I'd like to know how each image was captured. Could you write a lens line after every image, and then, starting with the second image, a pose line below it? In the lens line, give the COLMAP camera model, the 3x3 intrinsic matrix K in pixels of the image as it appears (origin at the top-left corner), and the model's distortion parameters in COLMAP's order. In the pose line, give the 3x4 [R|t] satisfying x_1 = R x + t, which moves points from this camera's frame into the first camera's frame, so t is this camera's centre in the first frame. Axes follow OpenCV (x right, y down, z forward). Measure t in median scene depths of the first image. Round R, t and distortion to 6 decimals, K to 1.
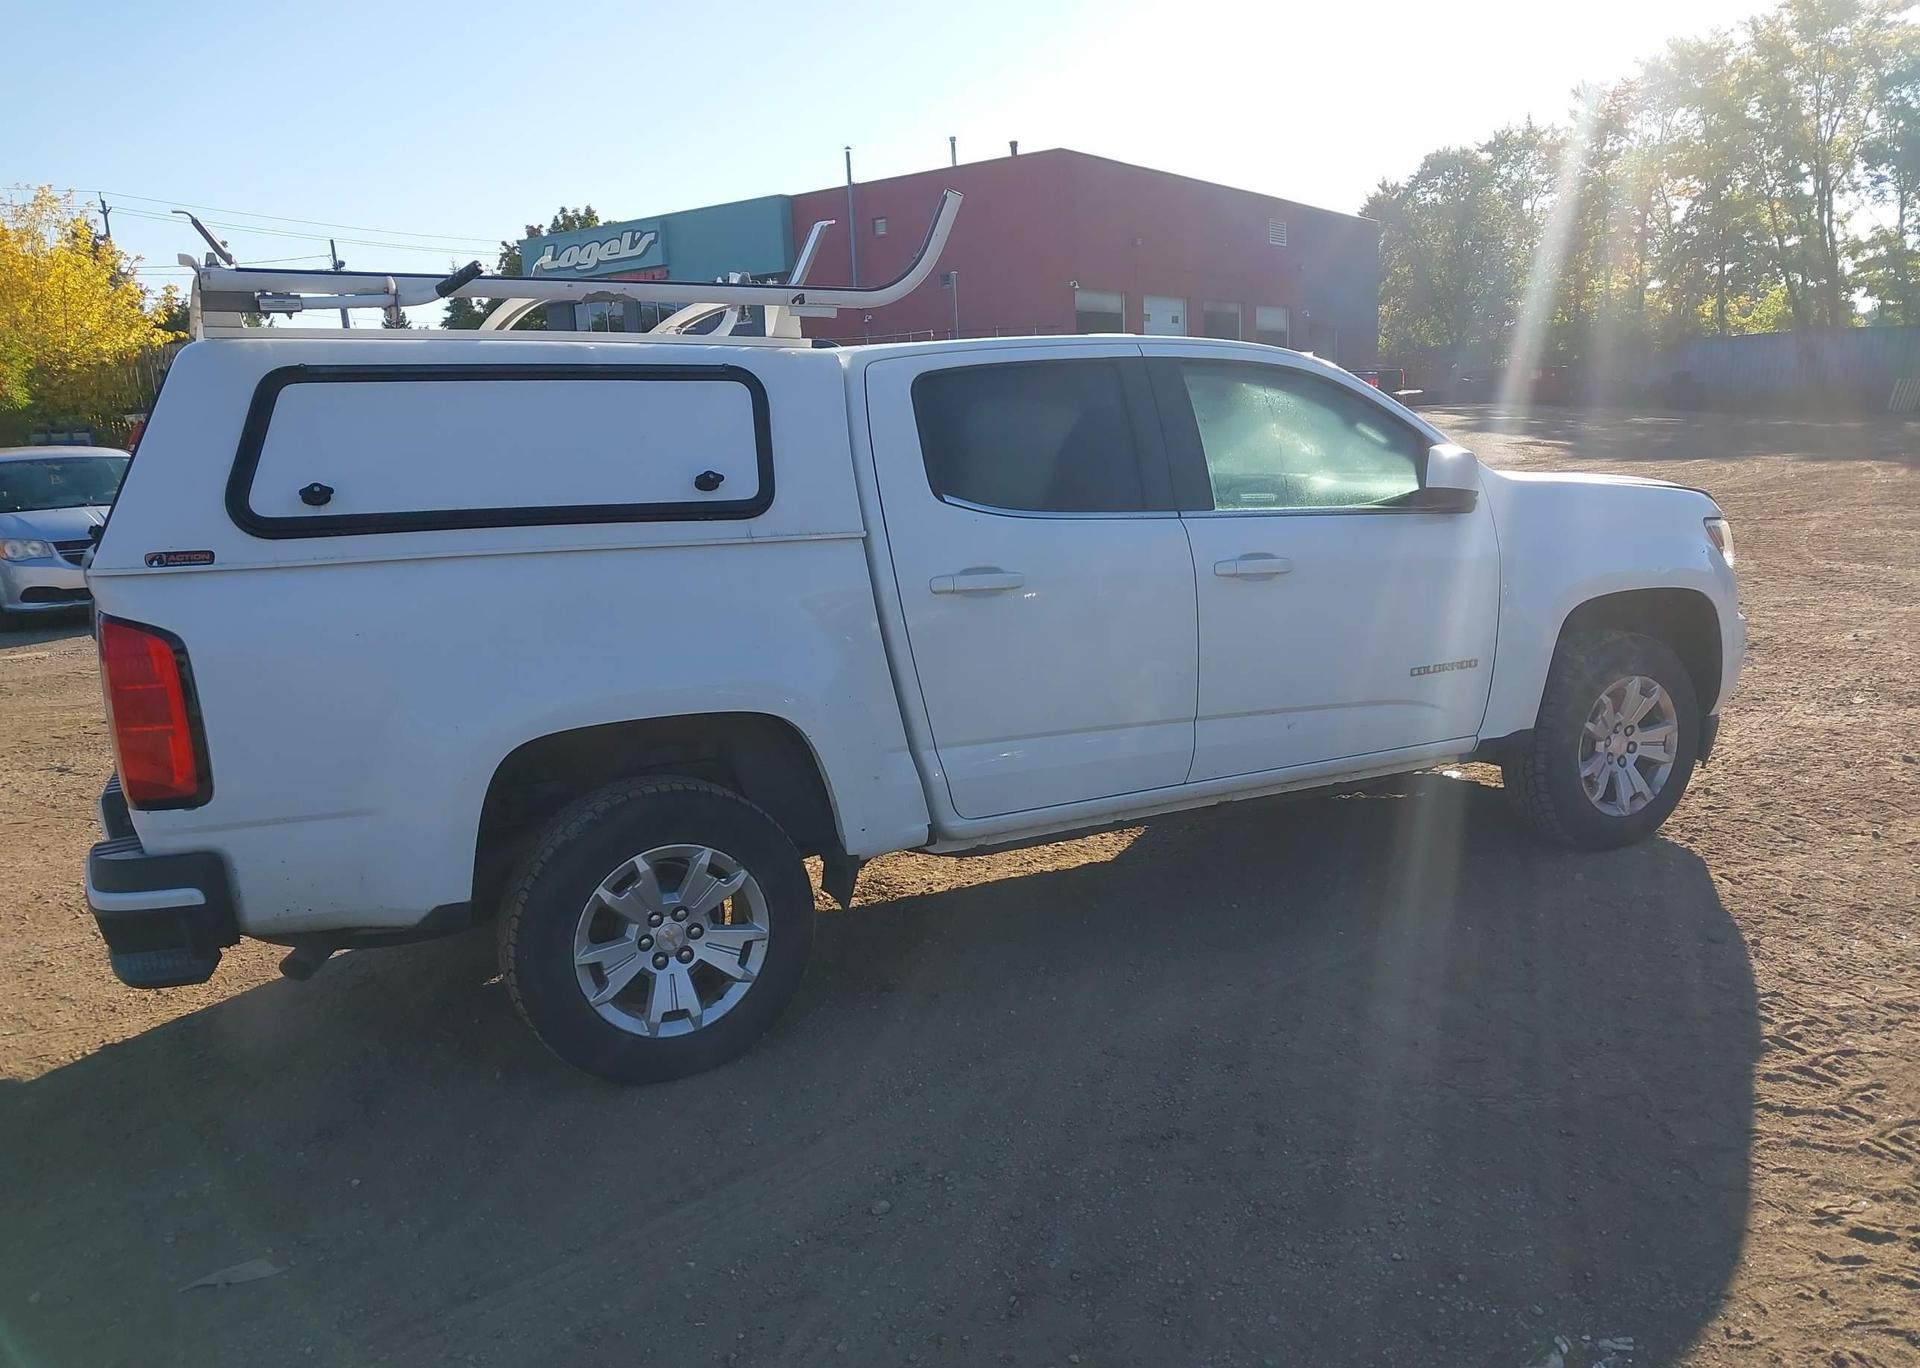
lens RADIAL K [[1514.3, 0, 937.7], [0, 1514.3, 676.7], [0, 0, 1]] dist [0.011432, -0.017374]
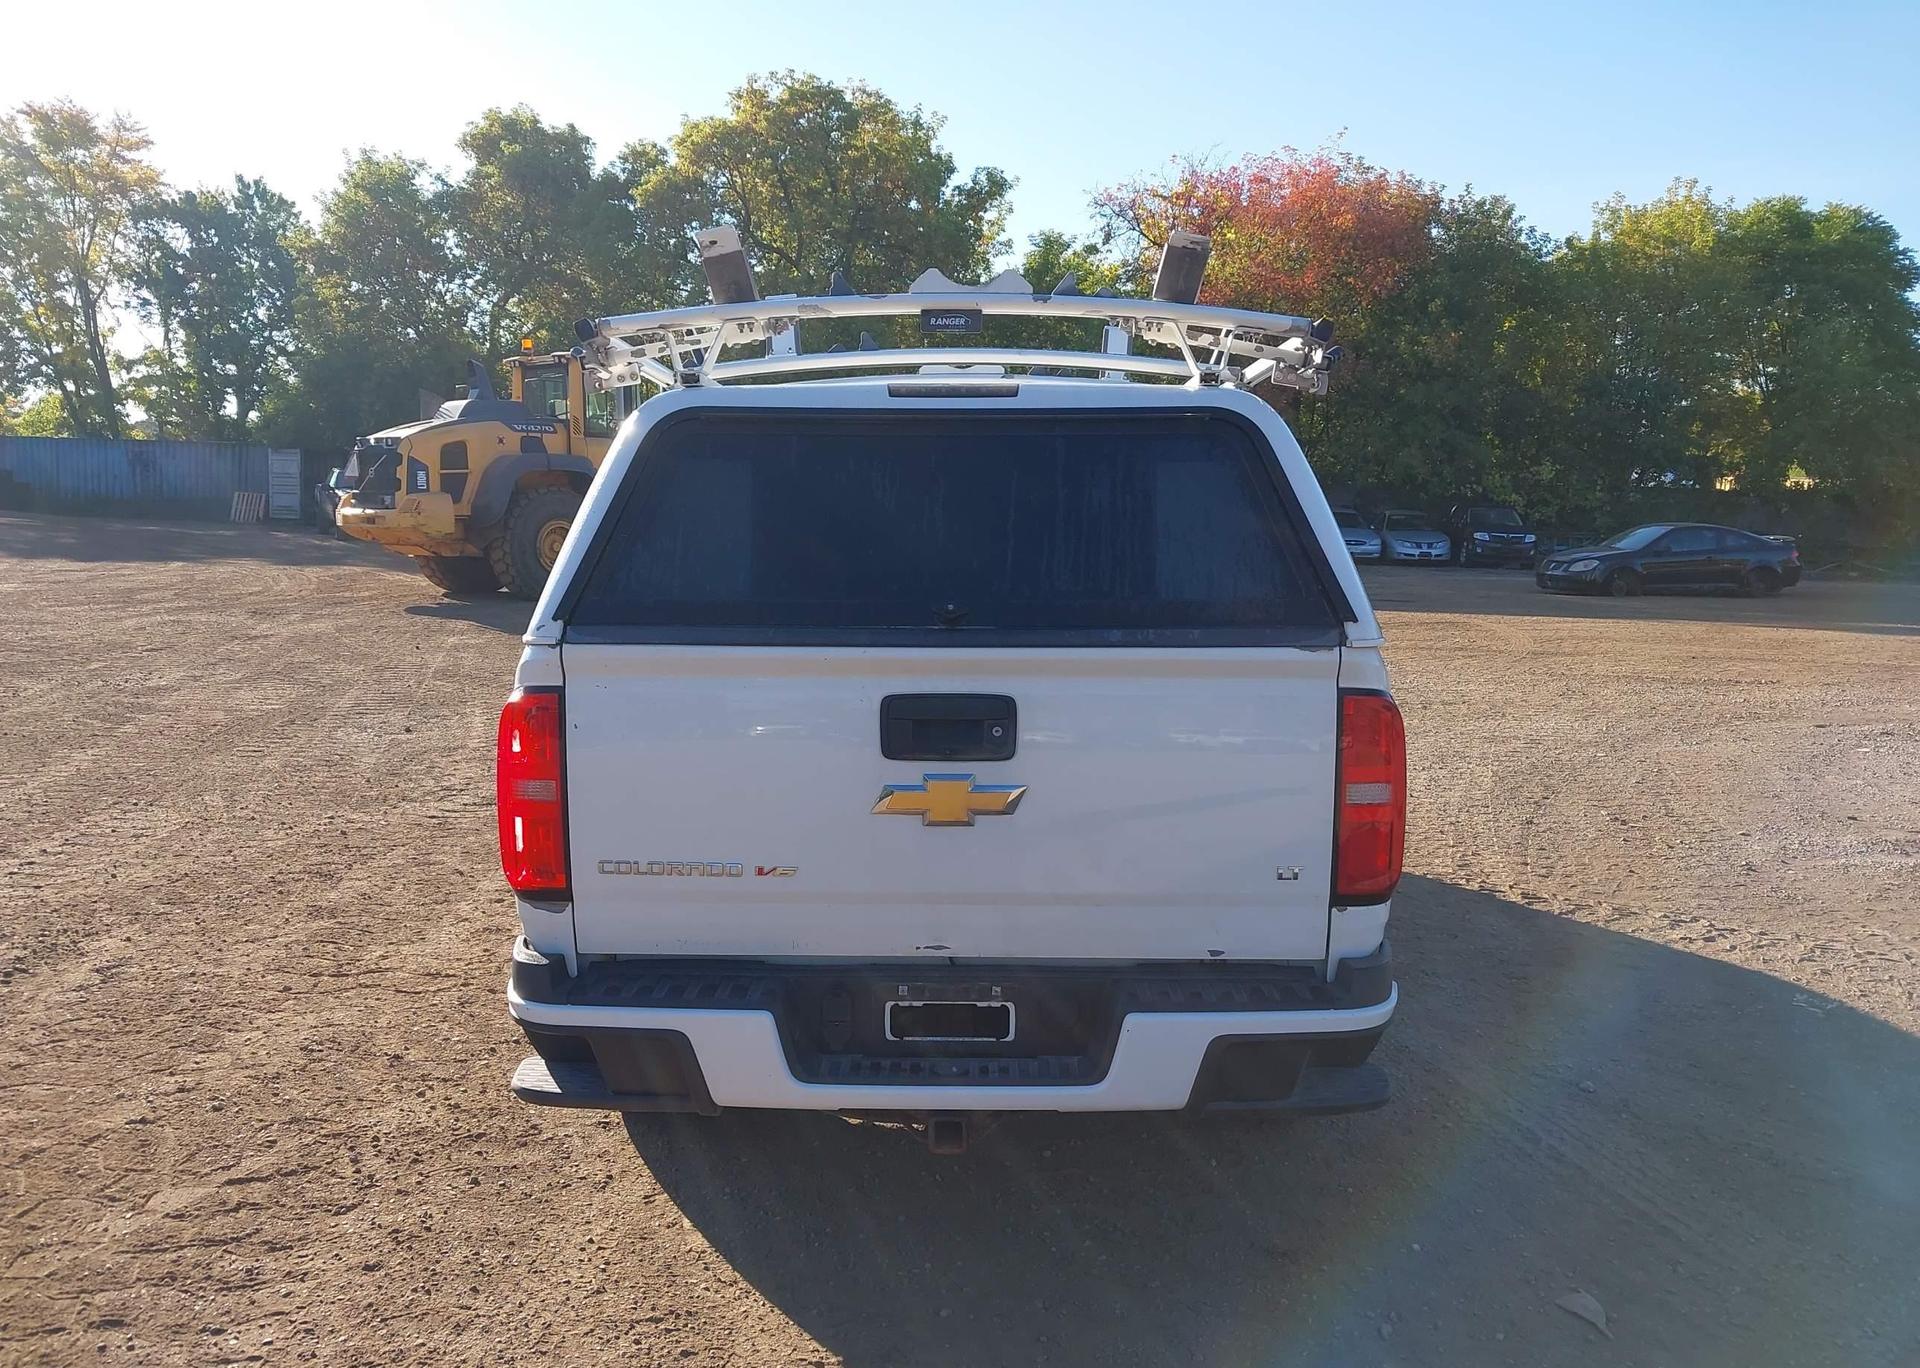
lens RADIAL K [[1514.3, 0, 938.5], [0, 1514.3, 697.9], [0, 0, 1]] dist [0.011432, -0.017374]
pose [[0.476622, -0.060298, 0.877038, -0.933466], [0.108138, 0.994090, 0.009578, -0.050354], [-0.872432, 0.090276, 0.480325, 0.497081]]
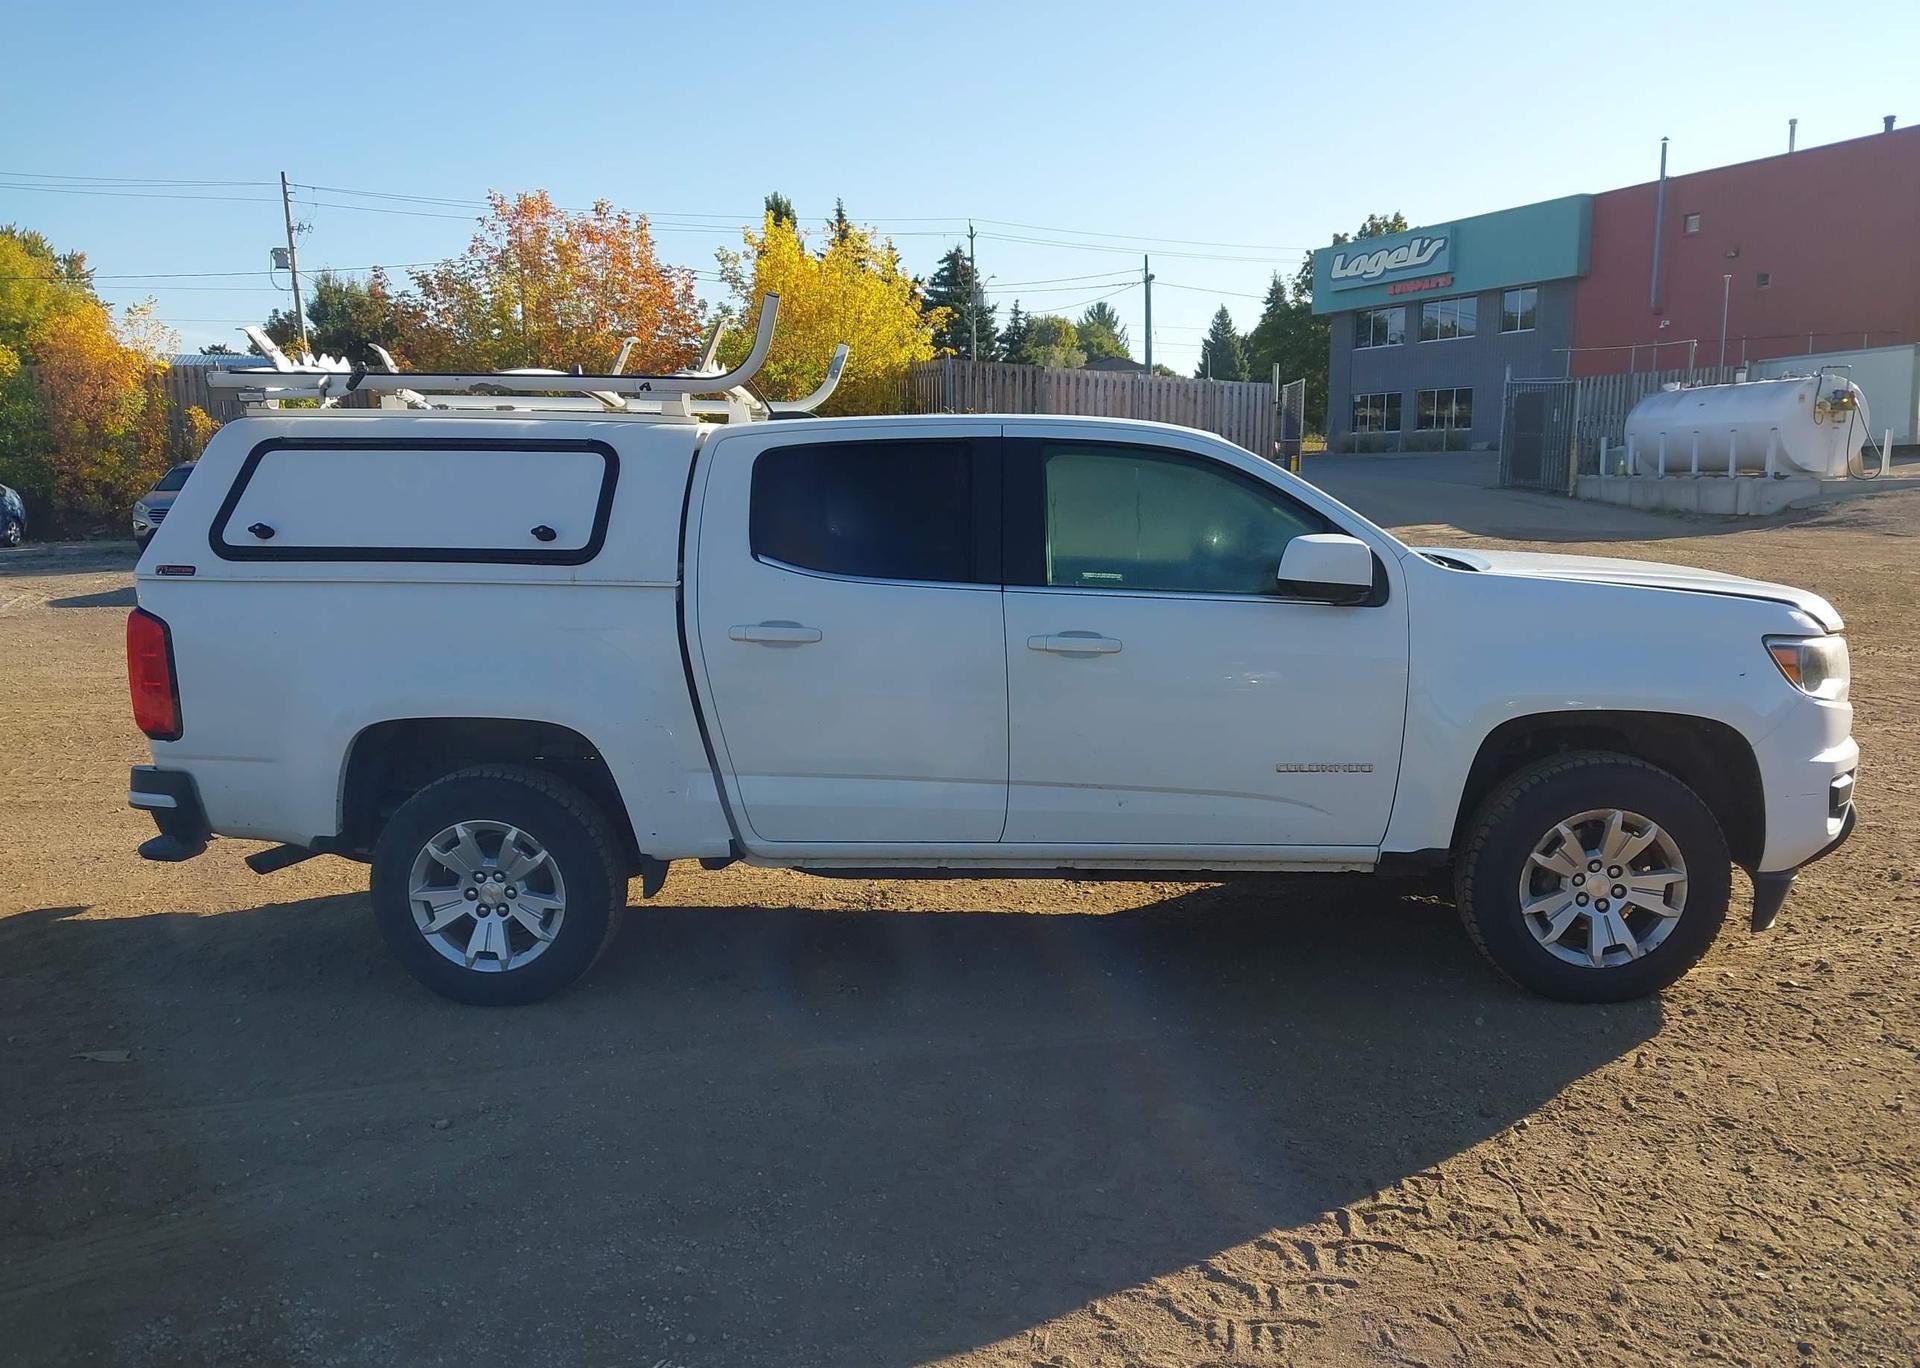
lens RADIAL K [[1514.3, 0, 935.2], [0, 1514.3, 661.9], [0, 0, 1]] dist [0.011432, -0.017374]
pose [[0.866306, 0.099118, -0.489580, 0.543999], [-0.105192, 0.994336, 0.015173, -0.056579], [0.488311, 0.038356, 0.871826, 0.055643]]
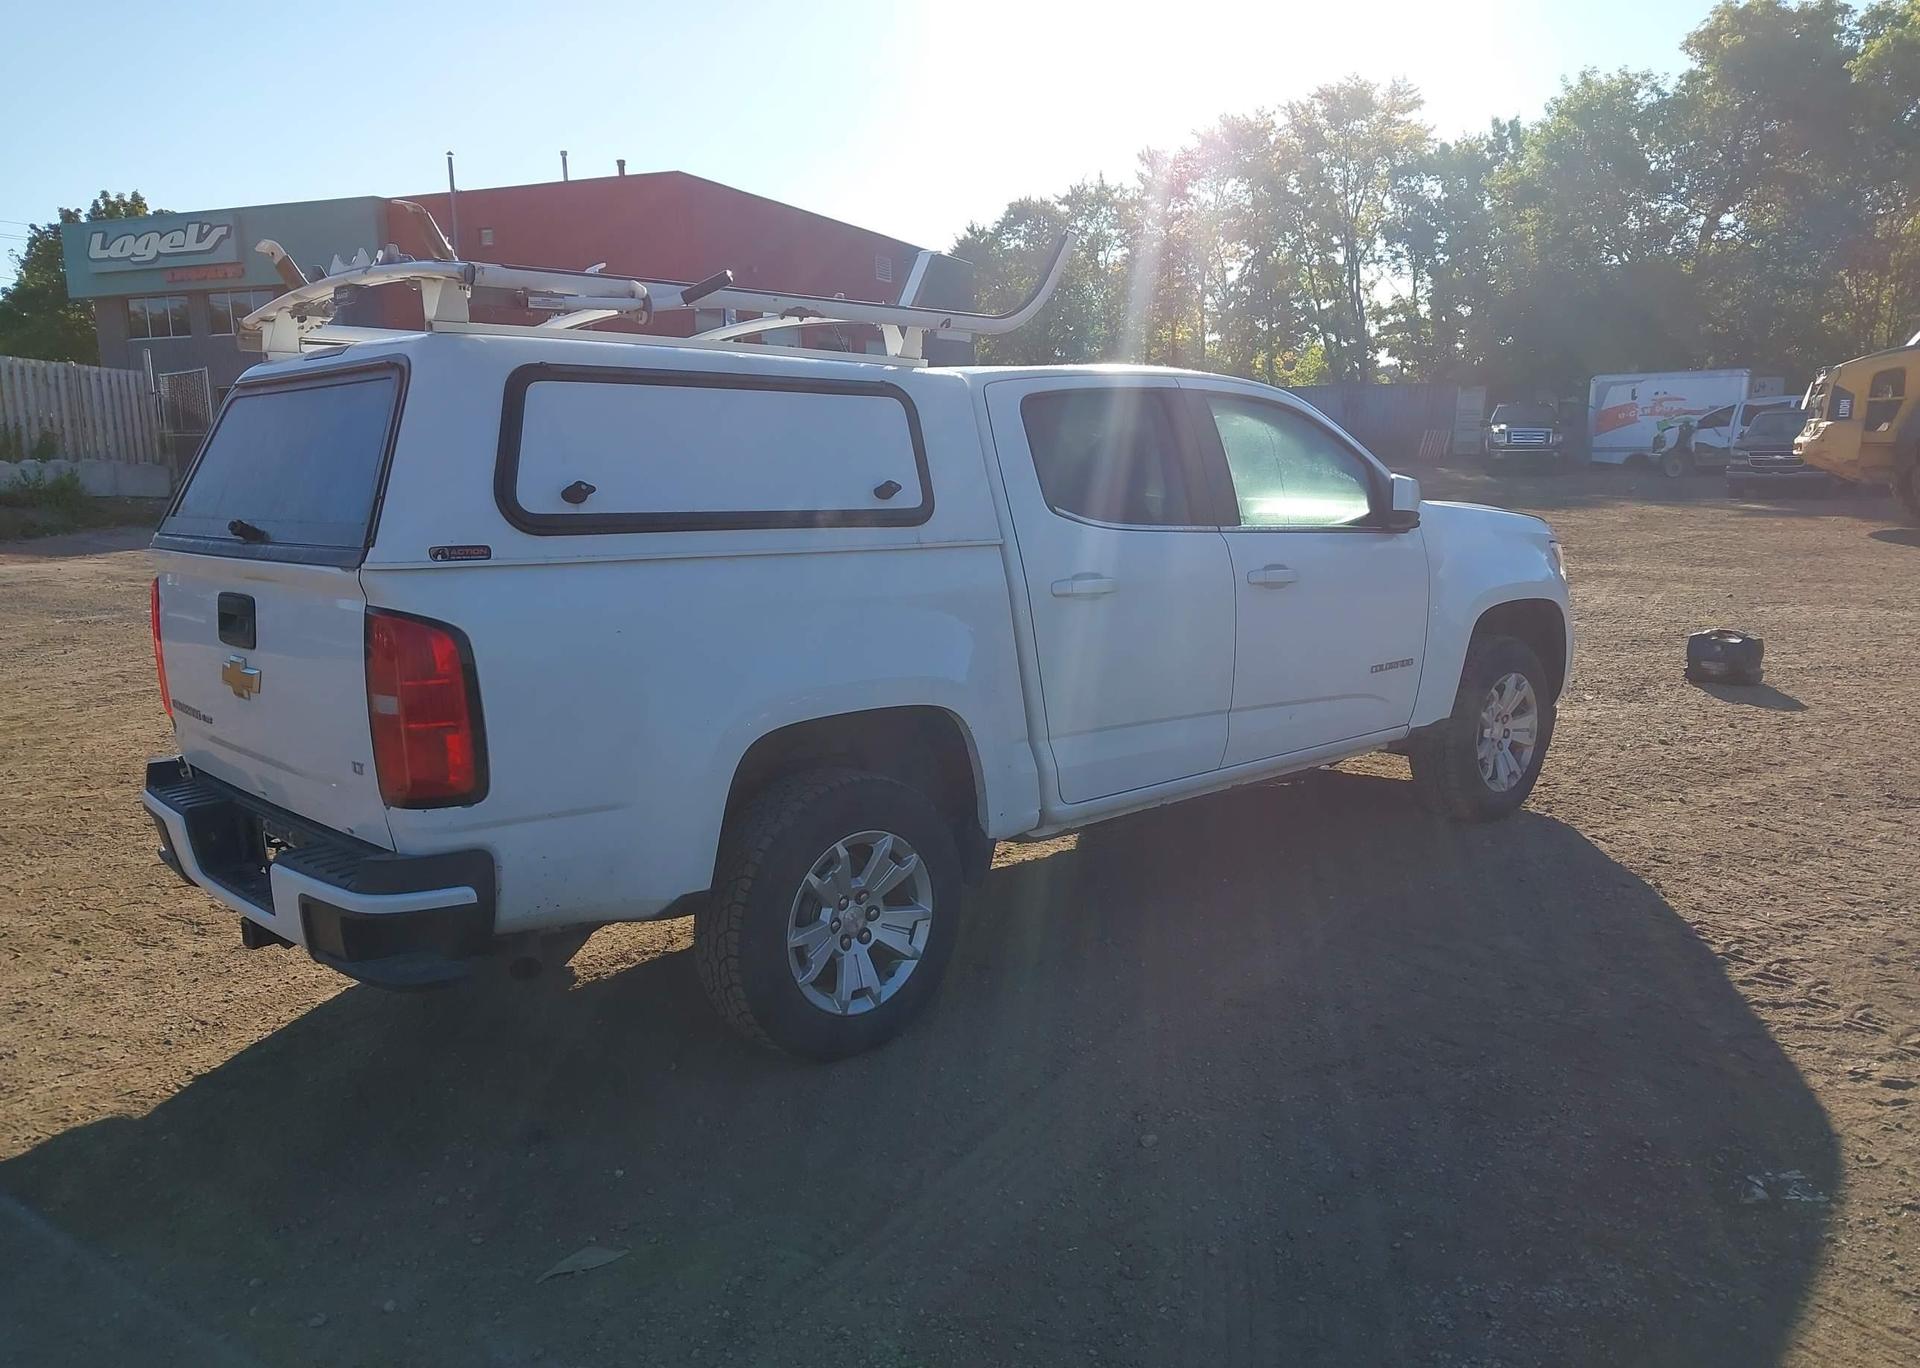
lens RADIAL K [[1514.3, 0, 934.8], [0, 1514.3, 679.4], [0, 0, 1]] dist [0.011432, -0.017374]
pose [[0.964270, -0.009908, 0.264735, -0.294004], [0.013771, 0.999824, -0.012737, 0.013804], [-0.264562, 0.015927, 0.964237, -0.025498]]
